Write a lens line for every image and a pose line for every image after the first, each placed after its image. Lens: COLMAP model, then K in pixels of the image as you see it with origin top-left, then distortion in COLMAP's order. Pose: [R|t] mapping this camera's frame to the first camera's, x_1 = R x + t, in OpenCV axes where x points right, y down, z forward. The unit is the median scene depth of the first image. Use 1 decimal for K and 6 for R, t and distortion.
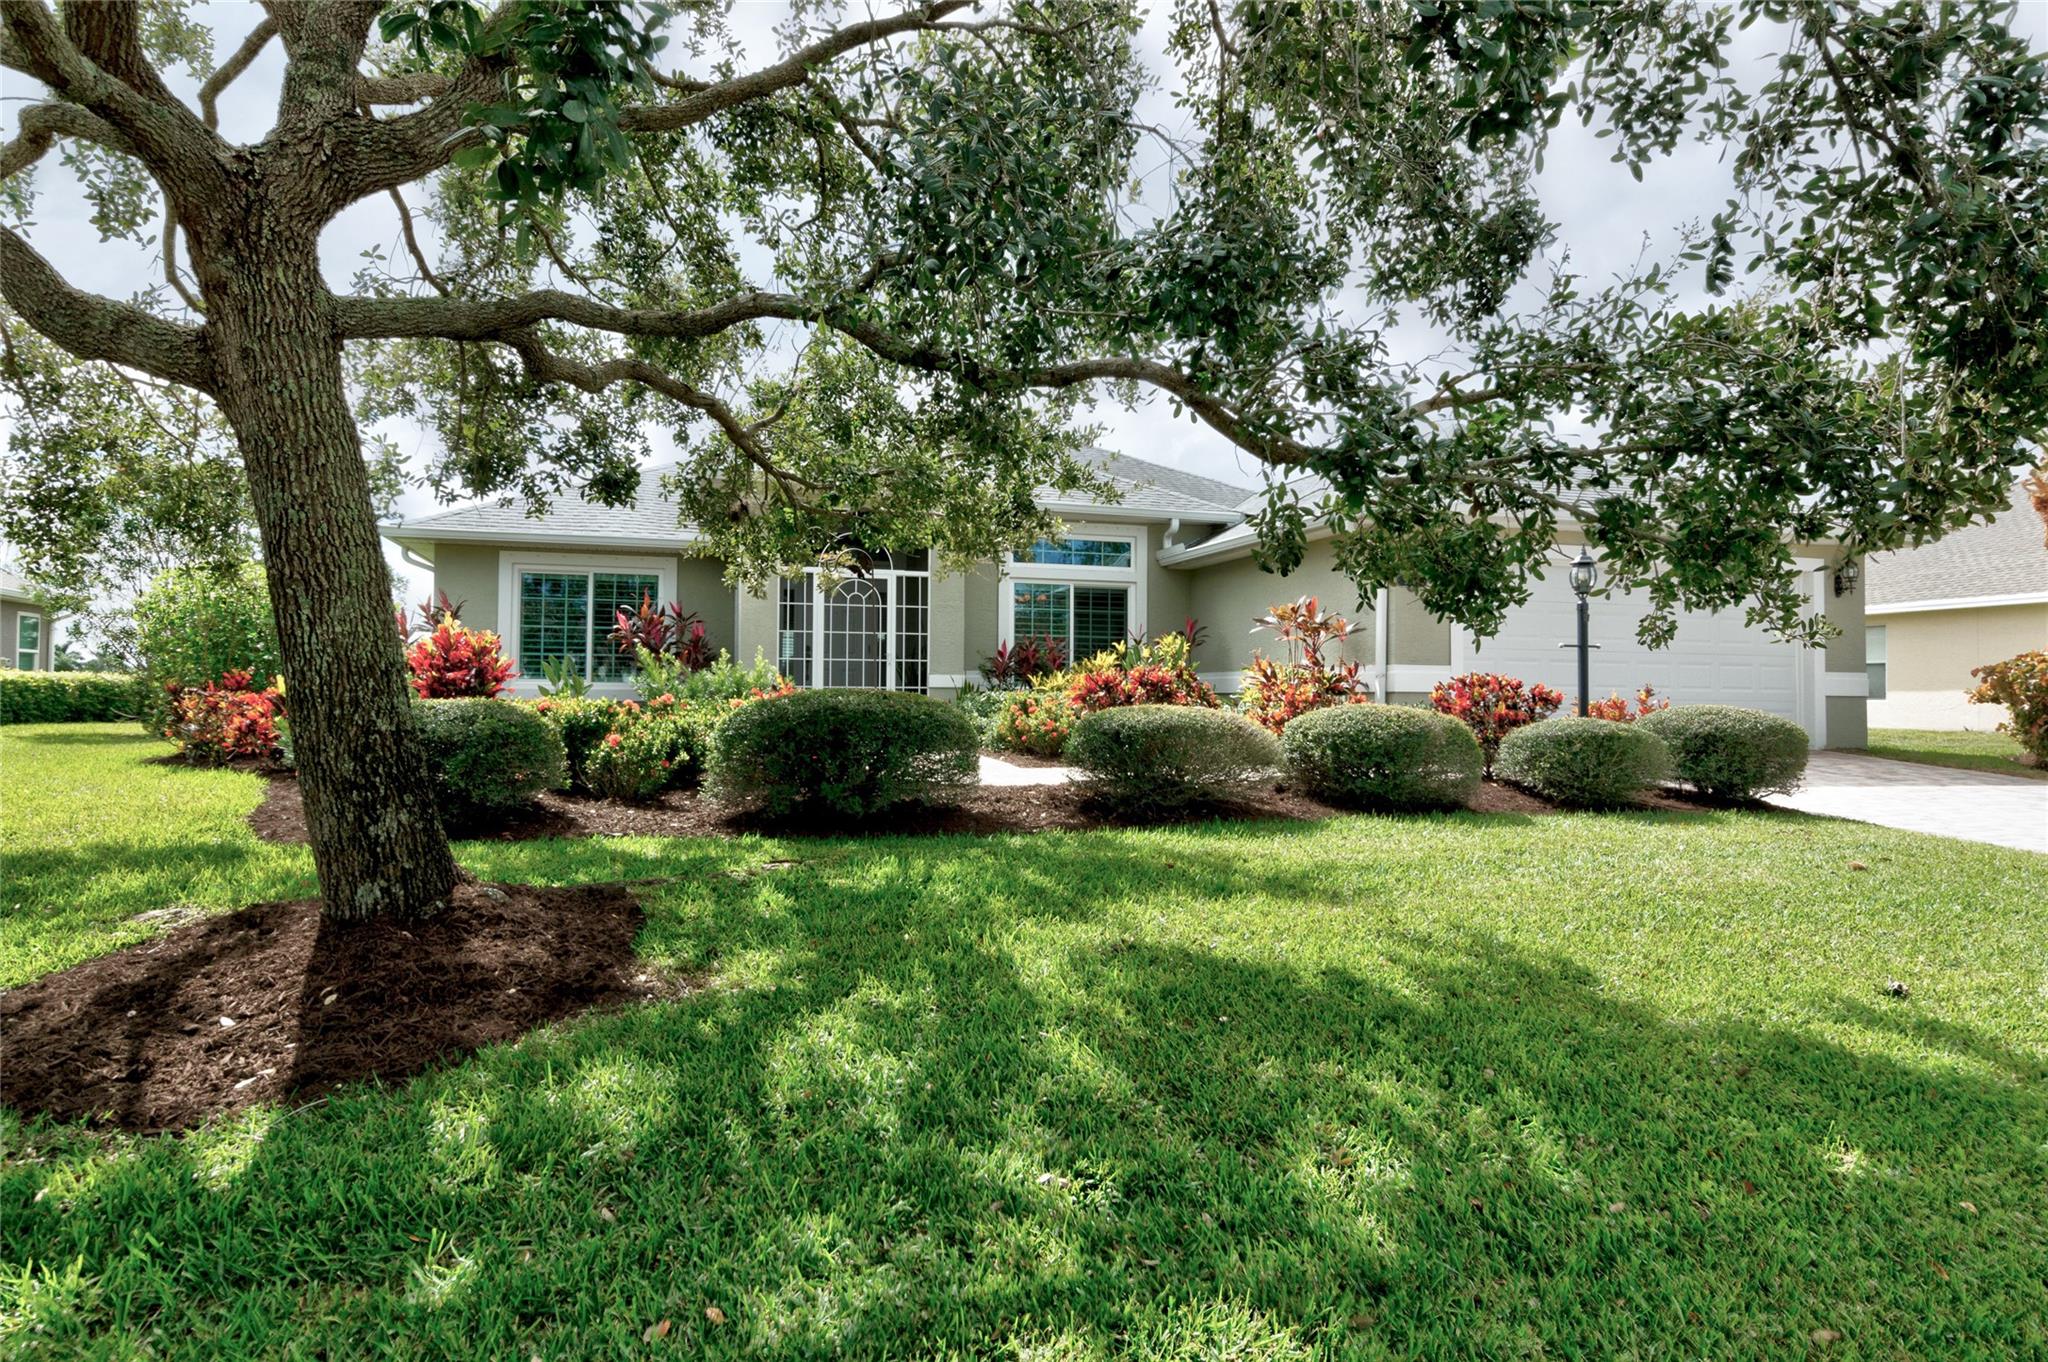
lens RADIAL K [[1154.6, 0, 1026.1], [0, 1154.6, 695.8], [0, 0, 1]] dist [0.002179, 0.000331]
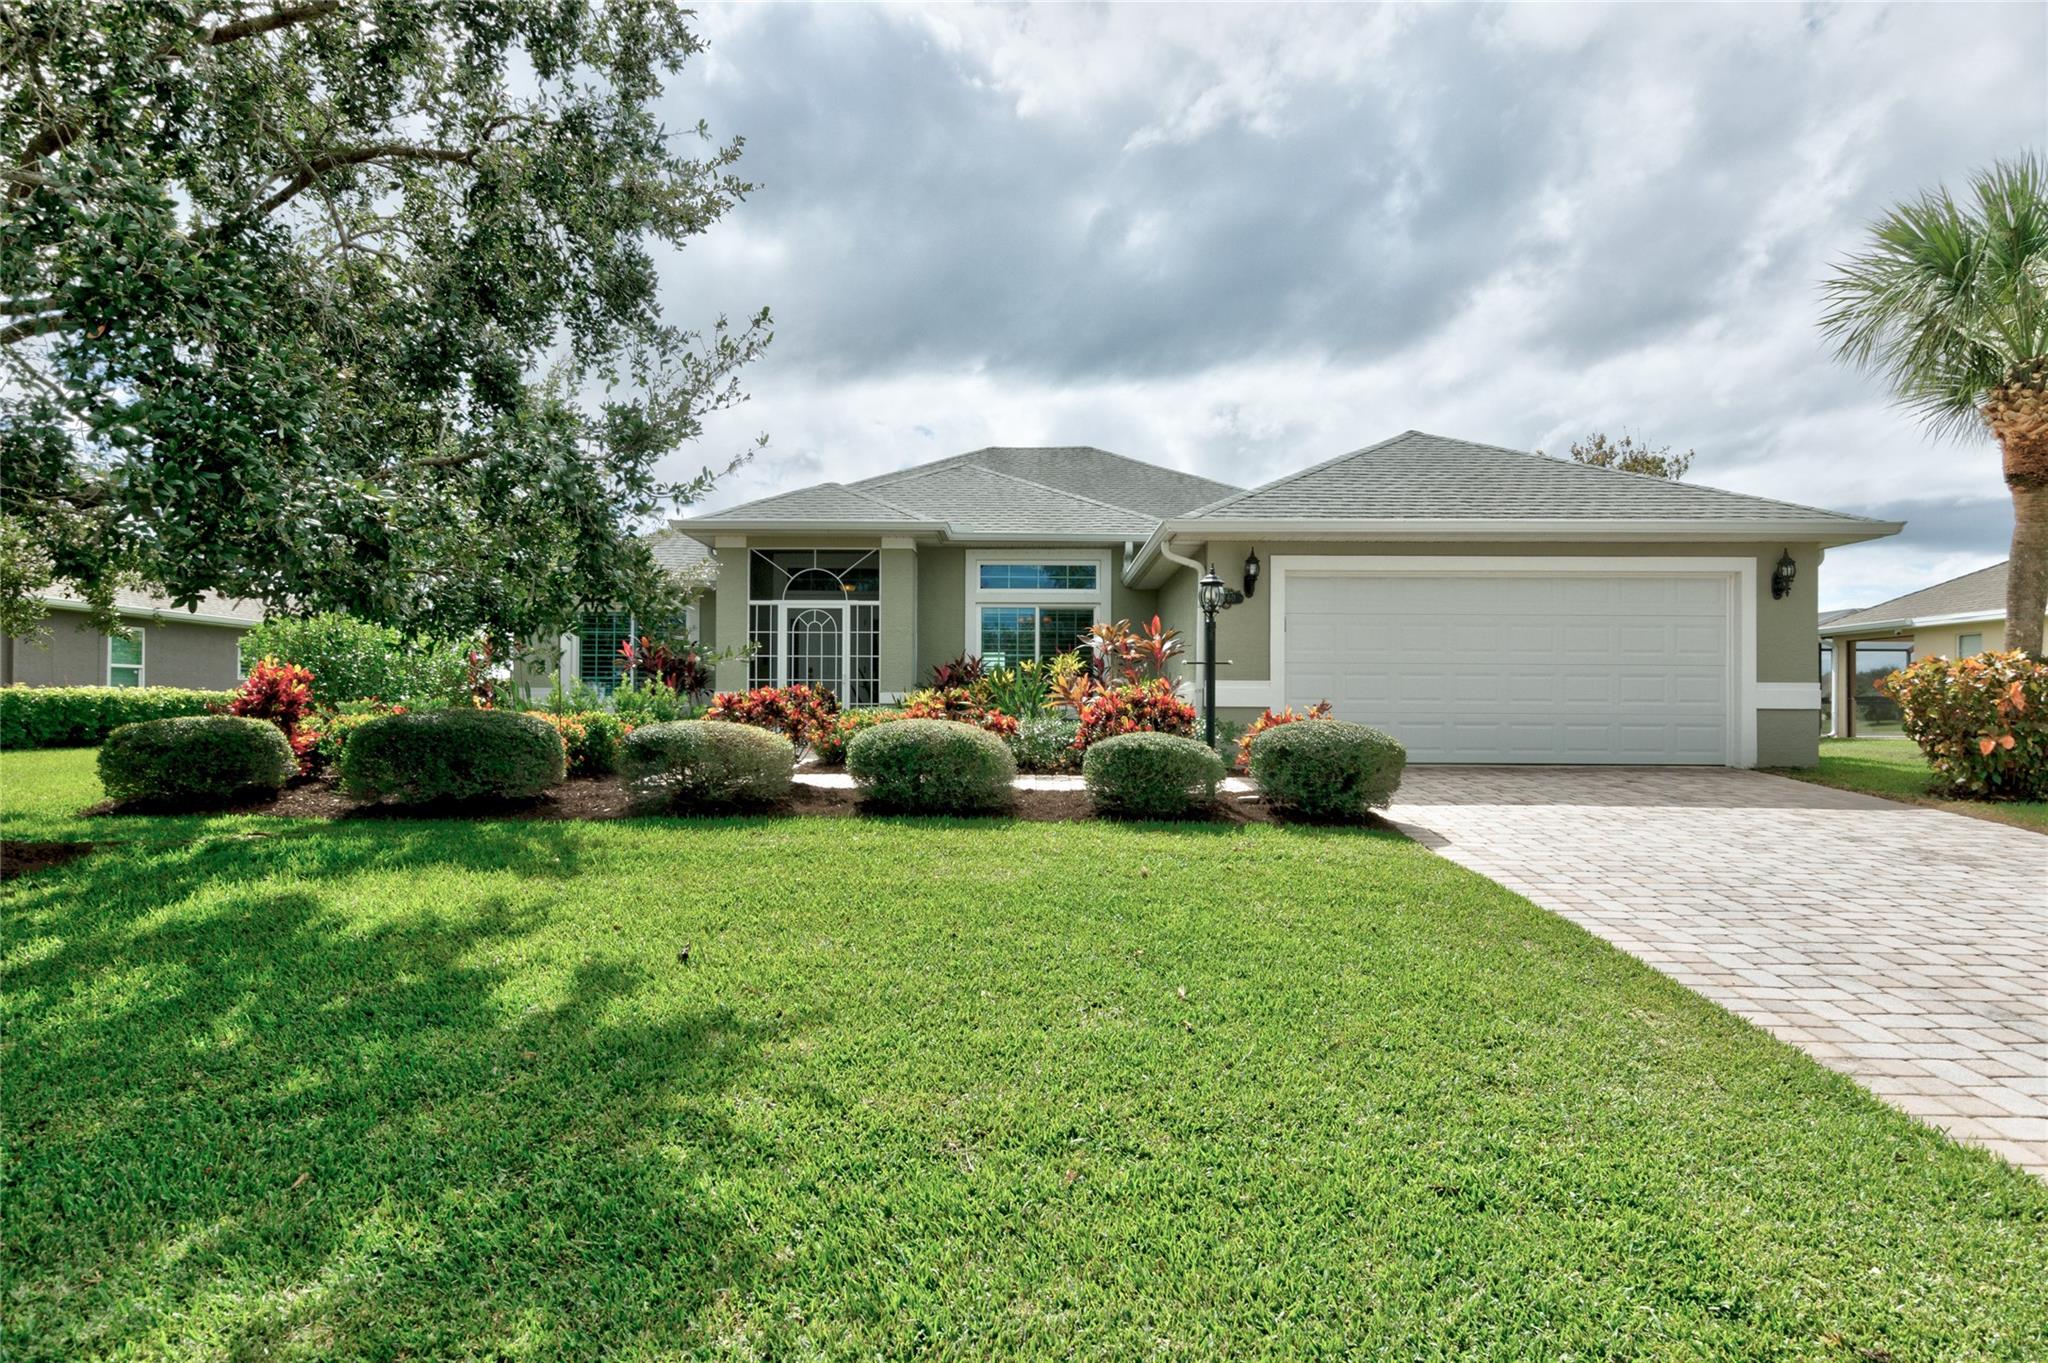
lens RADIAL K [[1130.3, 0, 1018.3], [0, 1130.3, 680.5], [0, 0, 1]] dist [0.004773, 0.001007]
pose [[0.956865, -0.011767, -0.290294, 0.364125], [0.004582, 0.999666, -0.025418, -0.001064], [0.290497, 0.022991, 0.956600, -0.012145]]
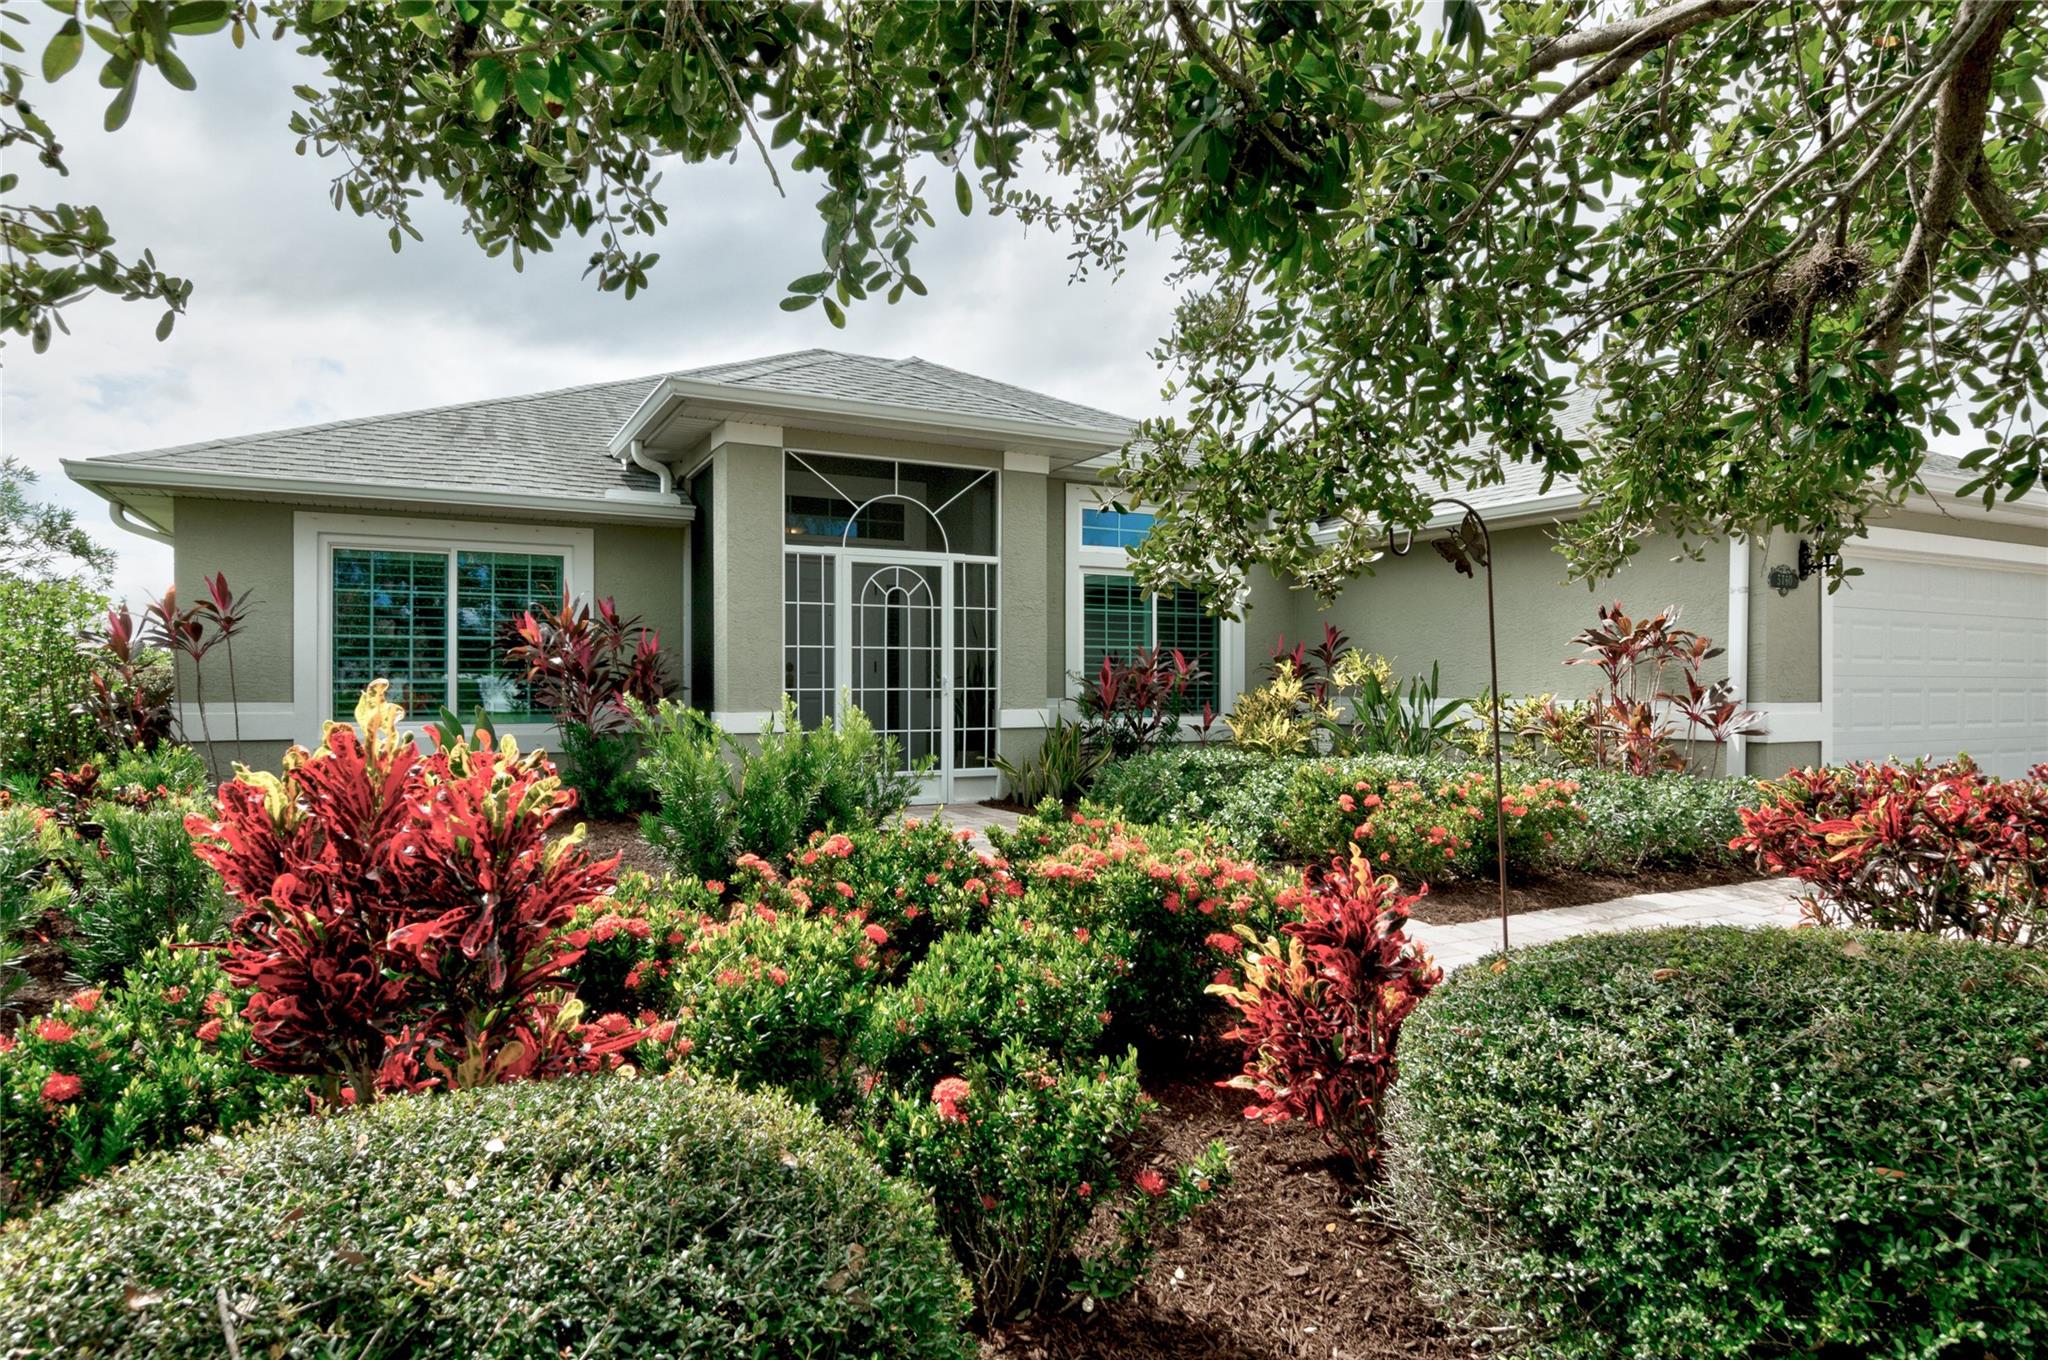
lens RADIAL K [[1157.2, 0, 1017.5], [0, 1157.2, 703.1], [0, 0, 1]] dist [0.005823, 0.000399]
pose [[0.980086, -0.011300, 0.198252, -0.208546], [0.007147, 0.999740, 0.021655, -0.036134], [-0.198445, -0.019807, 0.979912, 0.331967]]
